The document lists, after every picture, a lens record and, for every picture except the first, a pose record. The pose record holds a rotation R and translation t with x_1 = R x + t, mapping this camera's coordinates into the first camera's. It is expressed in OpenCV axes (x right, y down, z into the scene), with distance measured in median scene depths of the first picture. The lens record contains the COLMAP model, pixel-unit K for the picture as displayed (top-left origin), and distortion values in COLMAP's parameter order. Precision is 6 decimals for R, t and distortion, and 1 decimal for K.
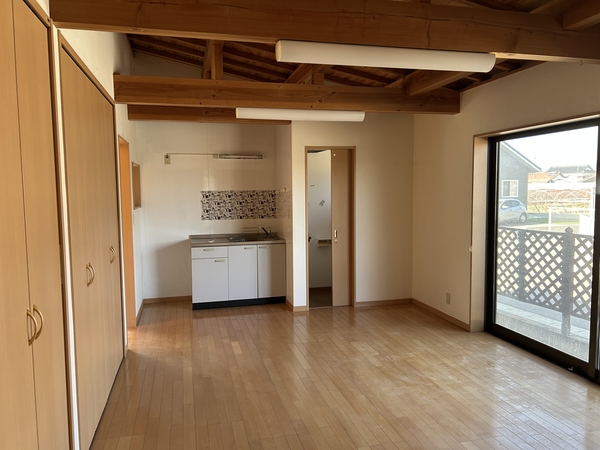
lens RADIAL K [[448.4, 0, 300.2], [0, 448.4, 226.9], [0, 0, 1]] dist [0.054991, -0.045104]
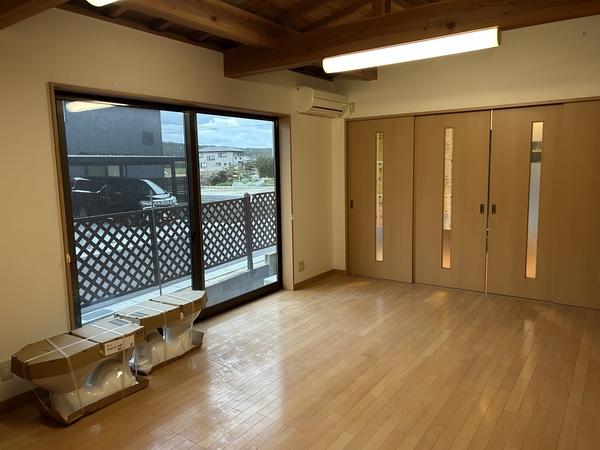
lens RADIAL K [[448.4, 0, 300.5], [0, 448.4, 221.1], [0, 0, 1]] dist [0.054991, -0.045104]
pose [[-0.649085, -0.071016, 0.757394, -0.460872], [0.090041, 0.981462, 0.169190, -0.114124], [-0.755368, 0.178016, -0.630658, 1.598381]]
